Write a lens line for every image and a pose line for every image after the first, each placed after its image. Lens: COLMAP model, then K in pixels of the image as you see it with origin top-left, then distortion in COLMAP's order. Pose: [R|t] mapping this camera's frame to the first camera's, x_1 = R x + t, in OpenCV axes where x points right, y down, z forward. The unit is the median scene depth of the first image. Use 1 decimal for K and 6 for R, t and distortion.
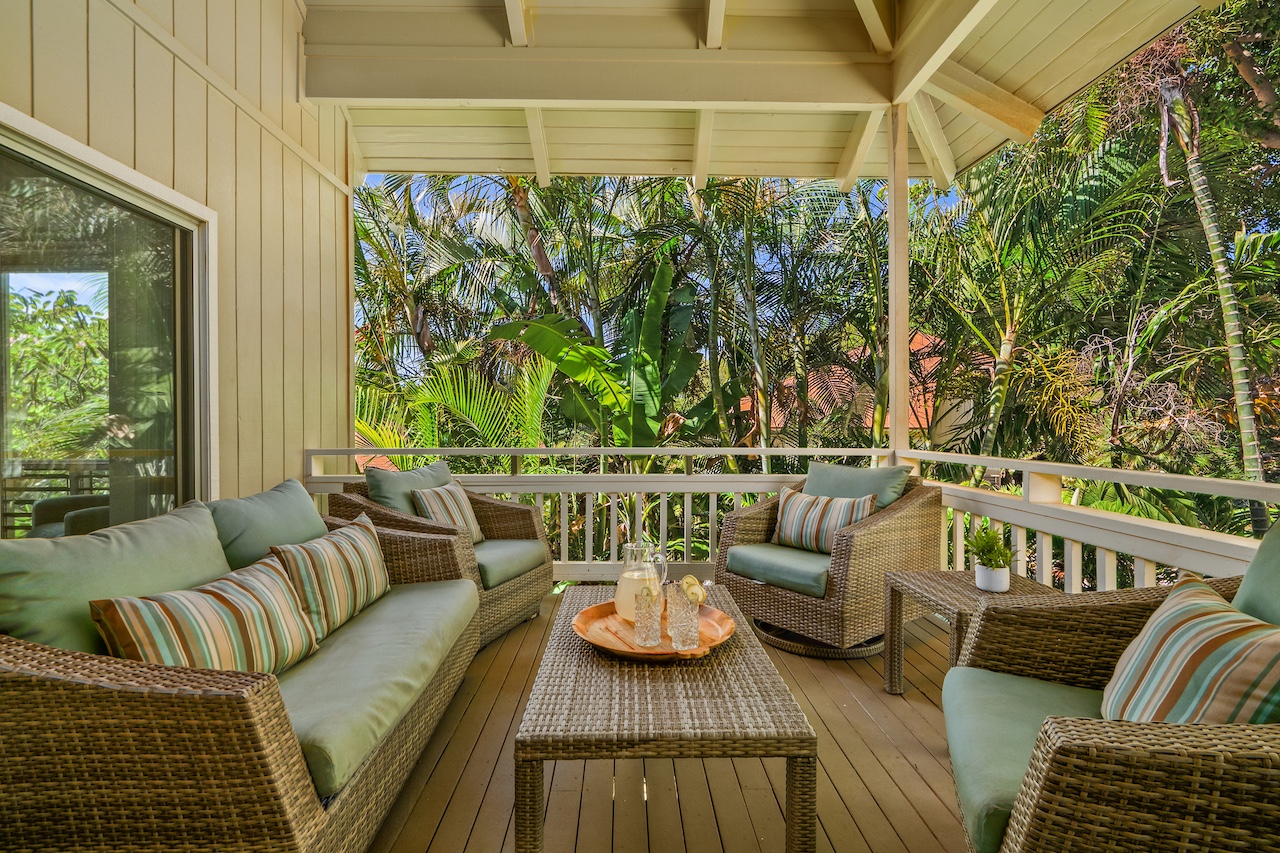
lens RADIAL K [[585.8, 0, 629.7], [0, 585.8, 426.1], [0, 0, 1]] dist [-0.006578, 0.002461]
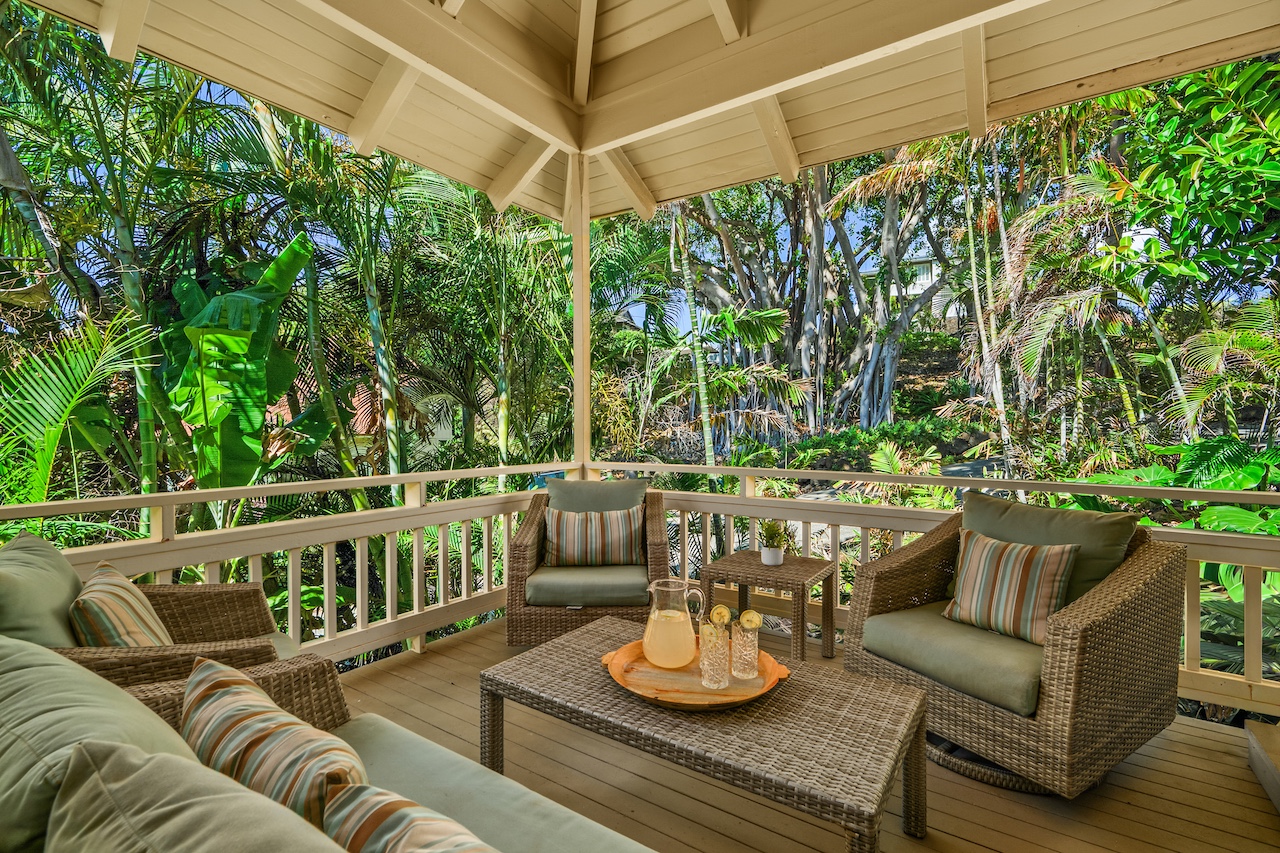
lens RADIAL K [[585.8, 0, 630.2], [0, 585.8, 430.7], [0, 0, 1]] dist [-0.006578, 0.002461]
pose [[0.590713, -0.010991, 0.806807, -0.409042], [0.008131, 0.999938, 0.007668, -0.029034], [-0.806841, 0.002031, 0.590765, 0.271267]]
